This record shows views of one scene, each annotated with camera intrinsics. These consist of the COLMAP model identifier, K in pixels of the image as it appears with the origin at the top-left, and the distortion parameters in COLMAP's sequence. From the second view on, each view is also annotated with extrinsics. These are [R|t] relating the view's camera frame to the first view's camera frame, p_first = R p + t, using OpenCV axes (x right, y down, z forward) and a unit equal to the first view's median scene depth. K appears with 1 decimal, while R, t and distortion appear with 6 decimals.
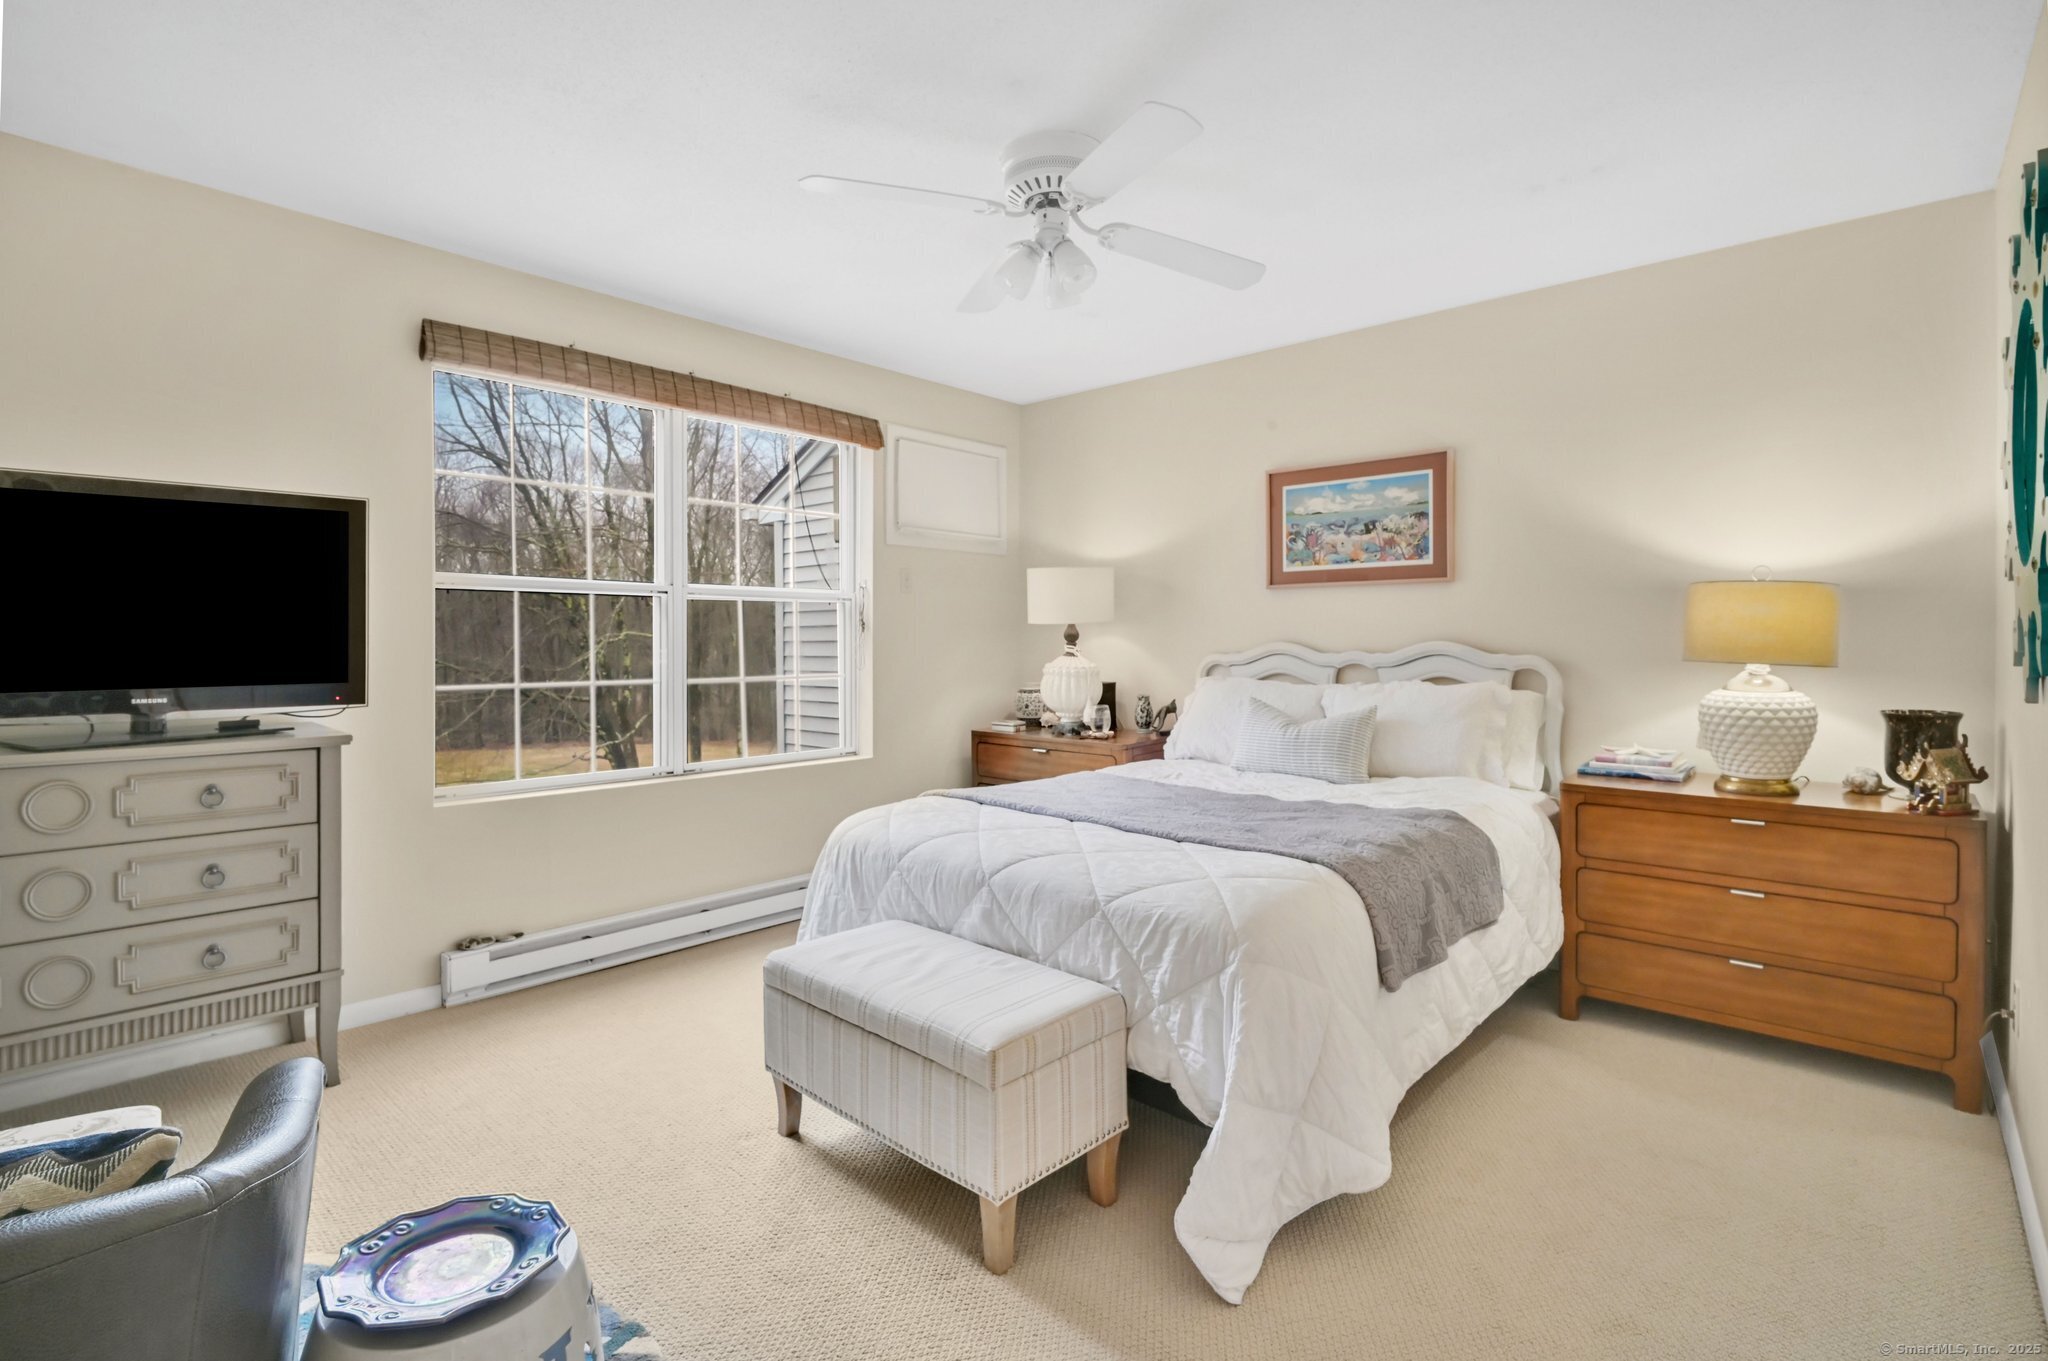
lens RADIAL K [[974.6, 0, 1043.1], [0, 974.6, 644.5], [0, 0, 1]] dist [-0.010186, -0.001740]
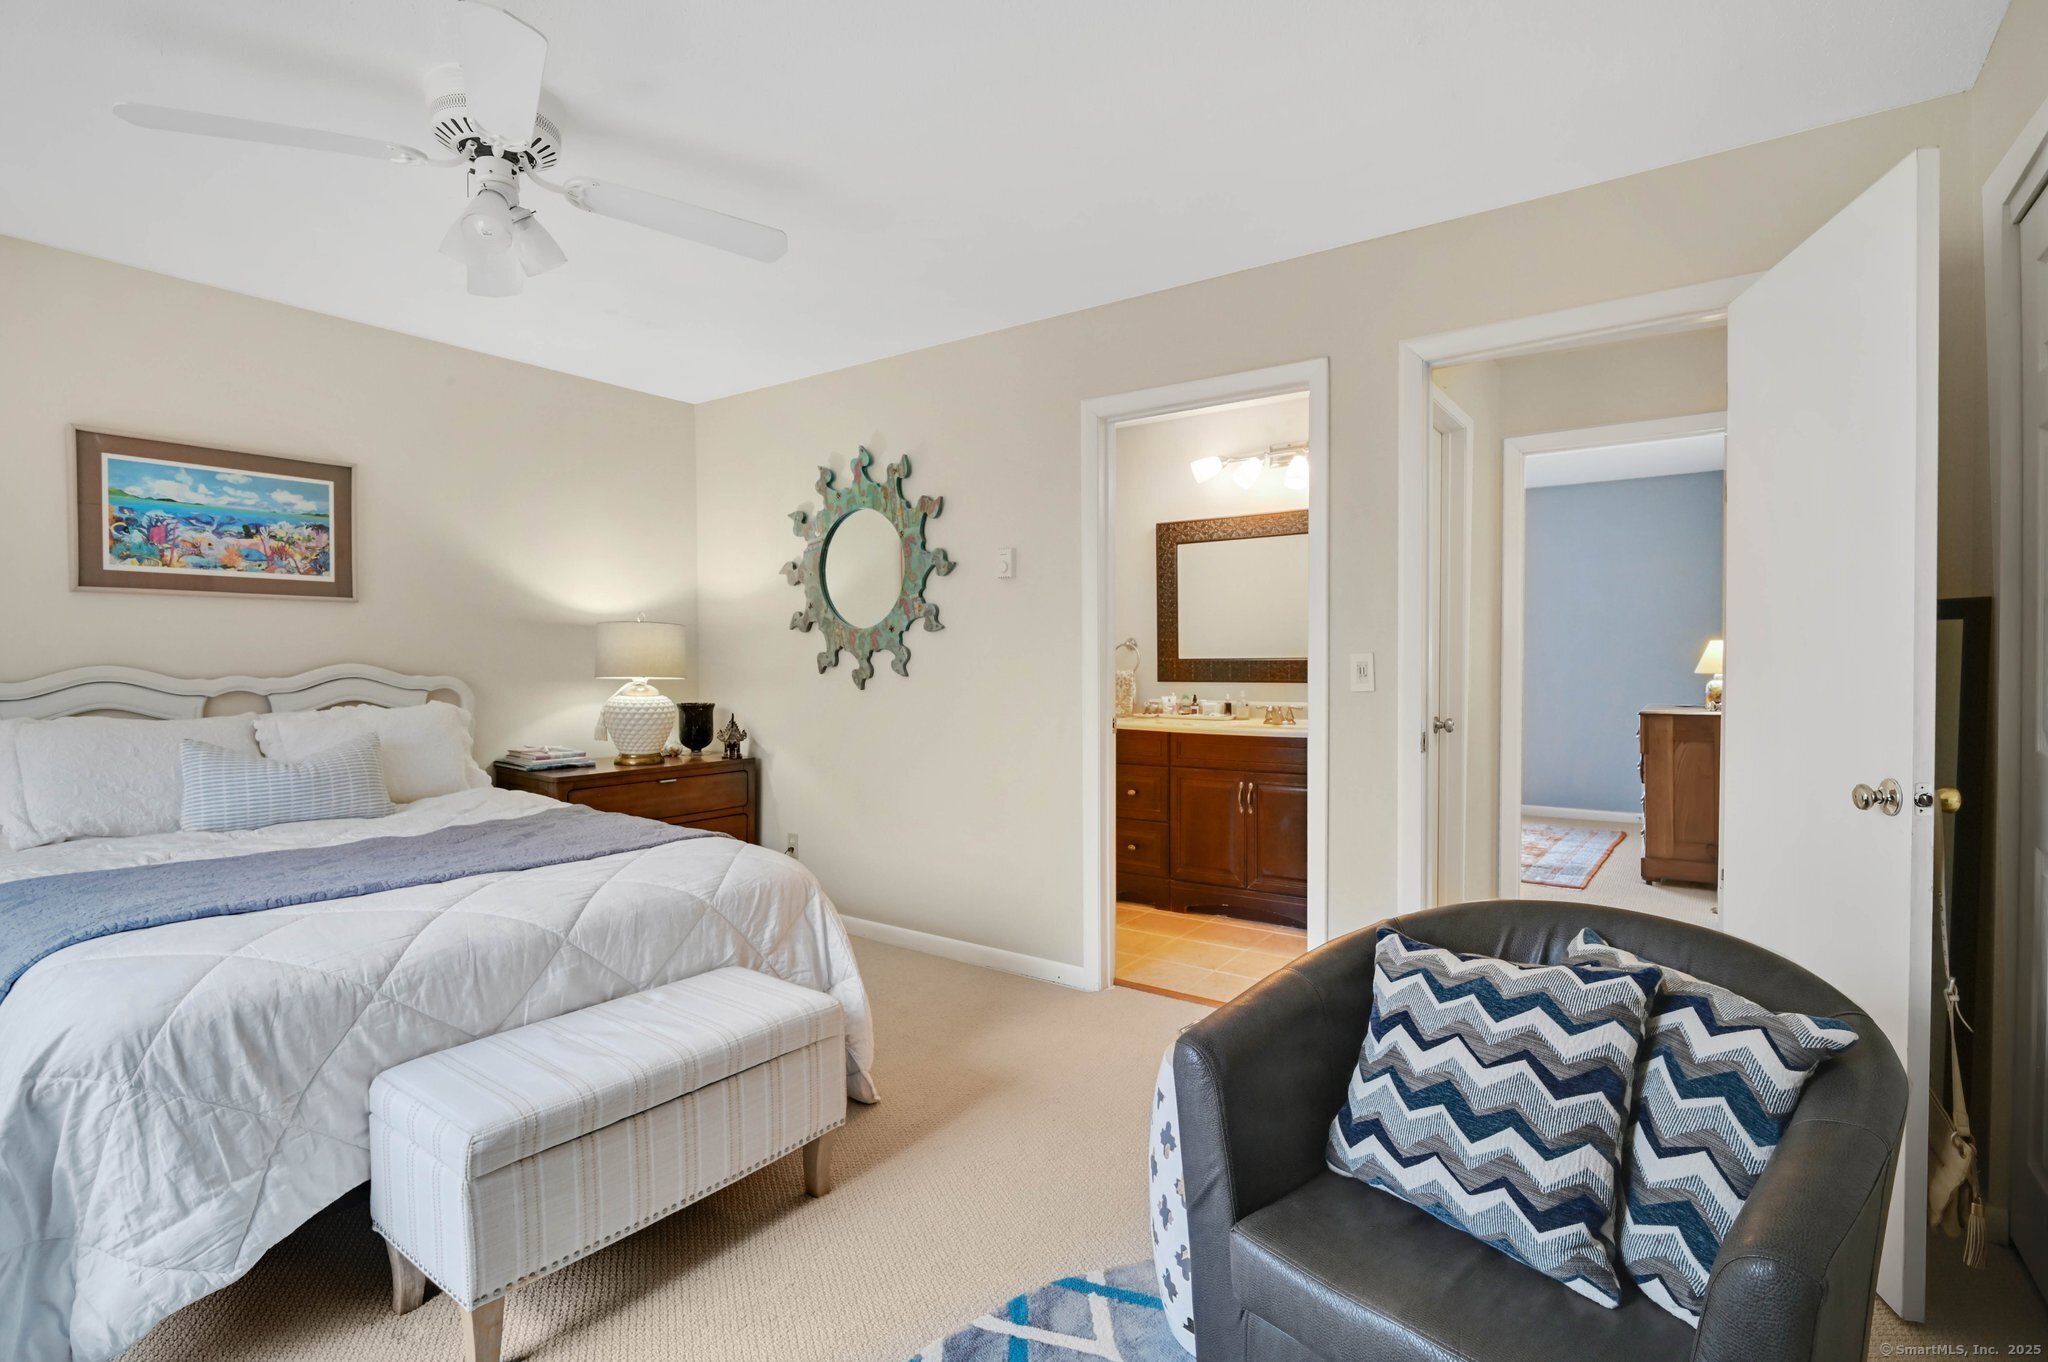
lens RADIAL K [[974.6, 0, 1030.4], [0, 974.6, 682.8], [0, 0, 1]] dist [-0.010186, -0.001740]
pose [[-0.118143, -0.025401, 0.992672, -0.607728], [0.003786, 0.999654, 0.026031, -0.006229], [-0.992989, 0.006834, -0.118006, 0.428346]]
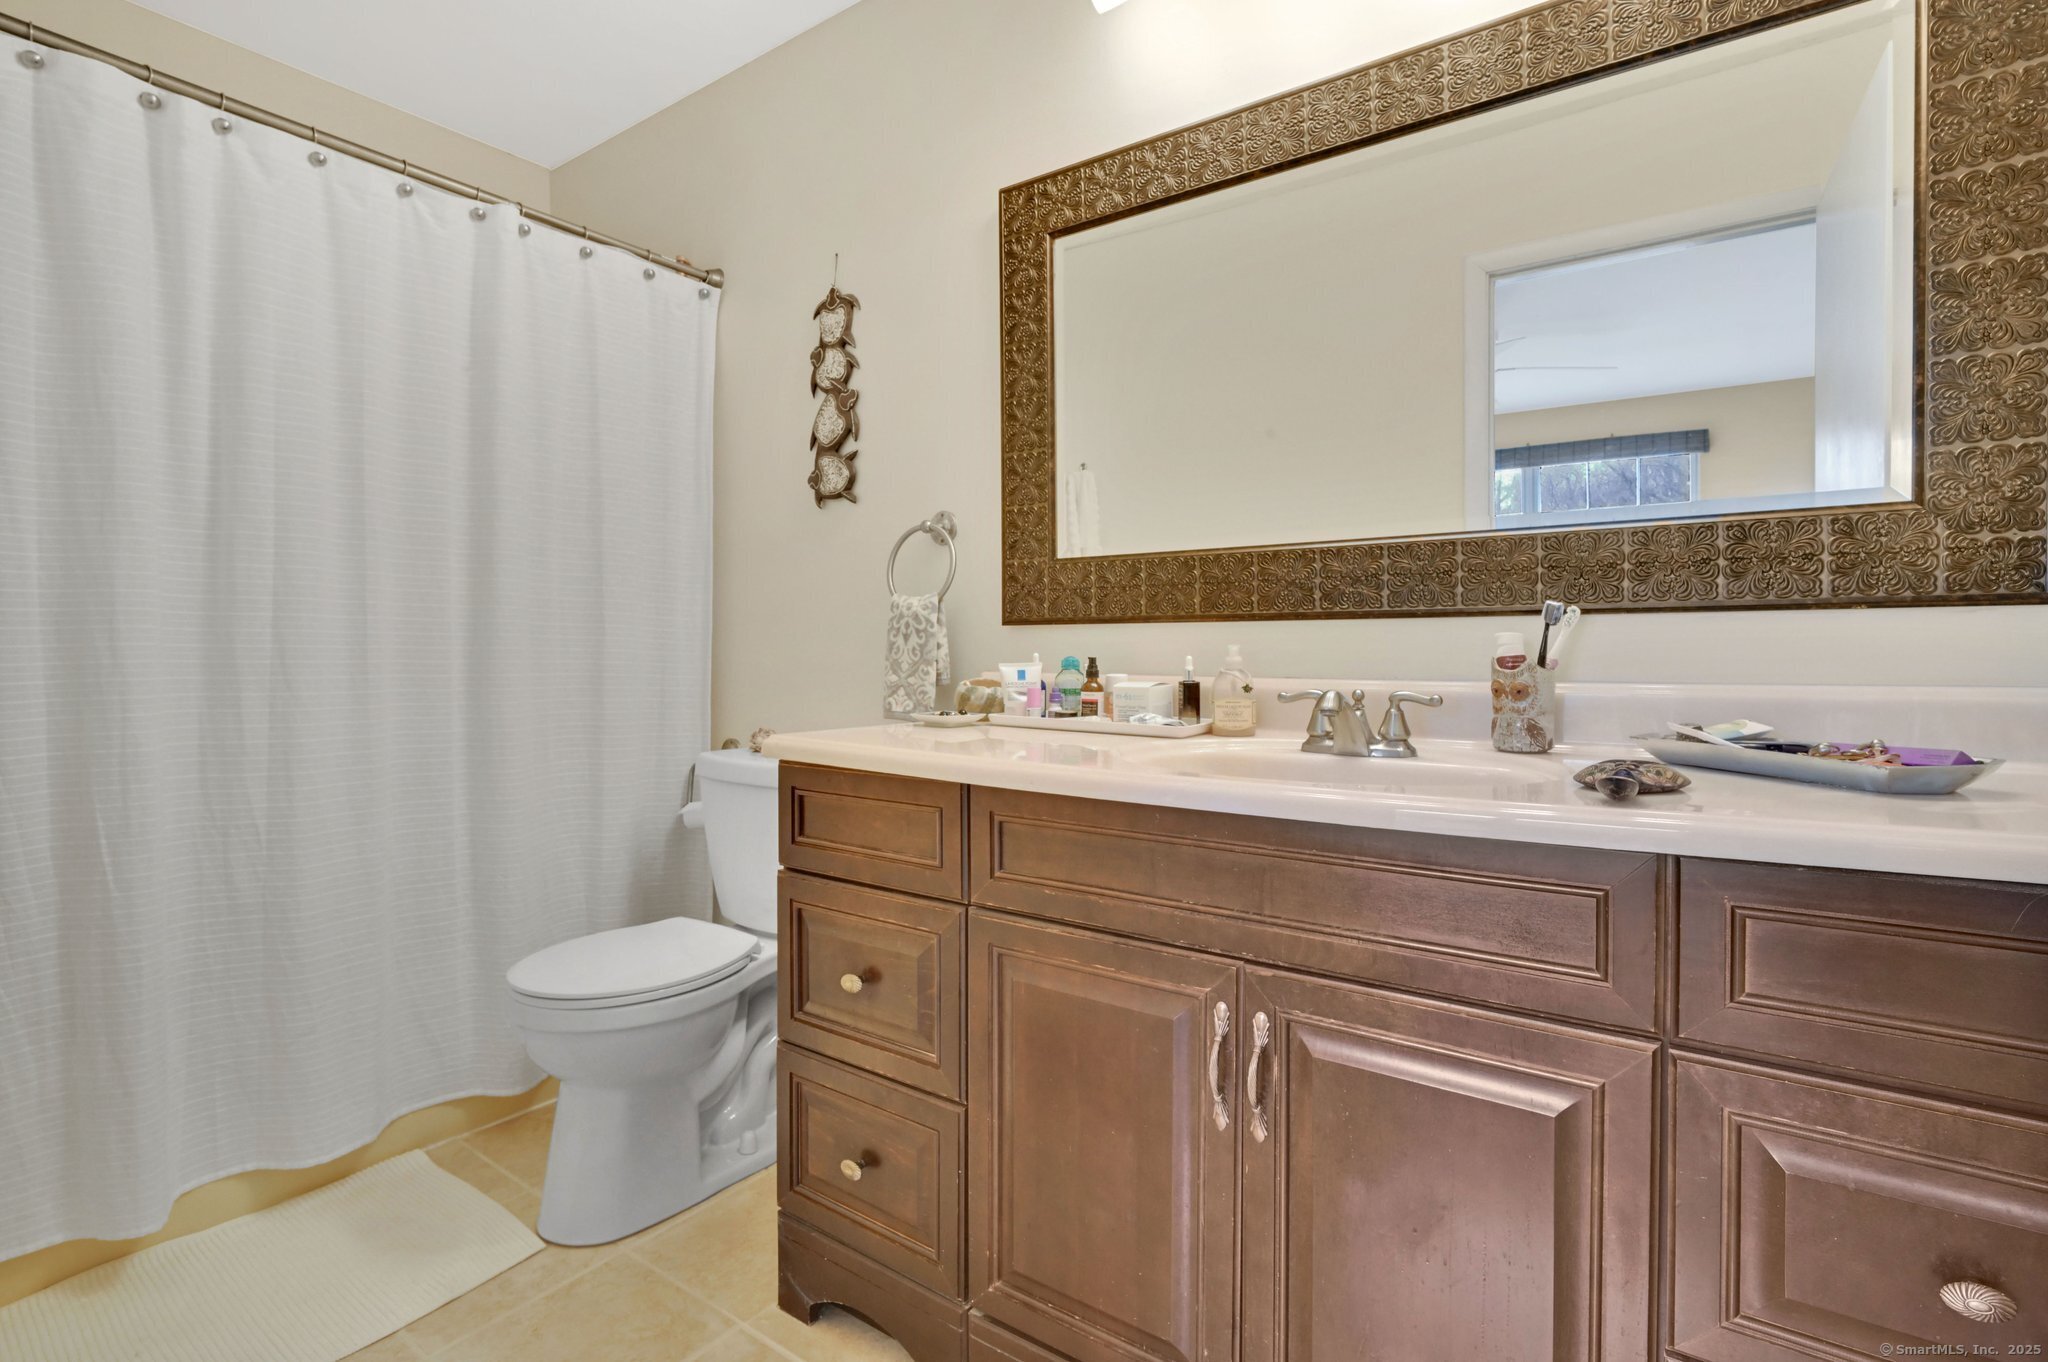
lens RADIAL K [[974.6, 0, 1012.7], [0, 974.6, 667.5], [0, 0, 1]] dist [-0.010186, -0.001740]
pose [[-0.097203, -0.018026, 0.995101, -0.221928], [-0.003282, 0.999836, 0.017791, 0.015639], [-0.995259, -0.001536, -0.097246, 0.292563]]
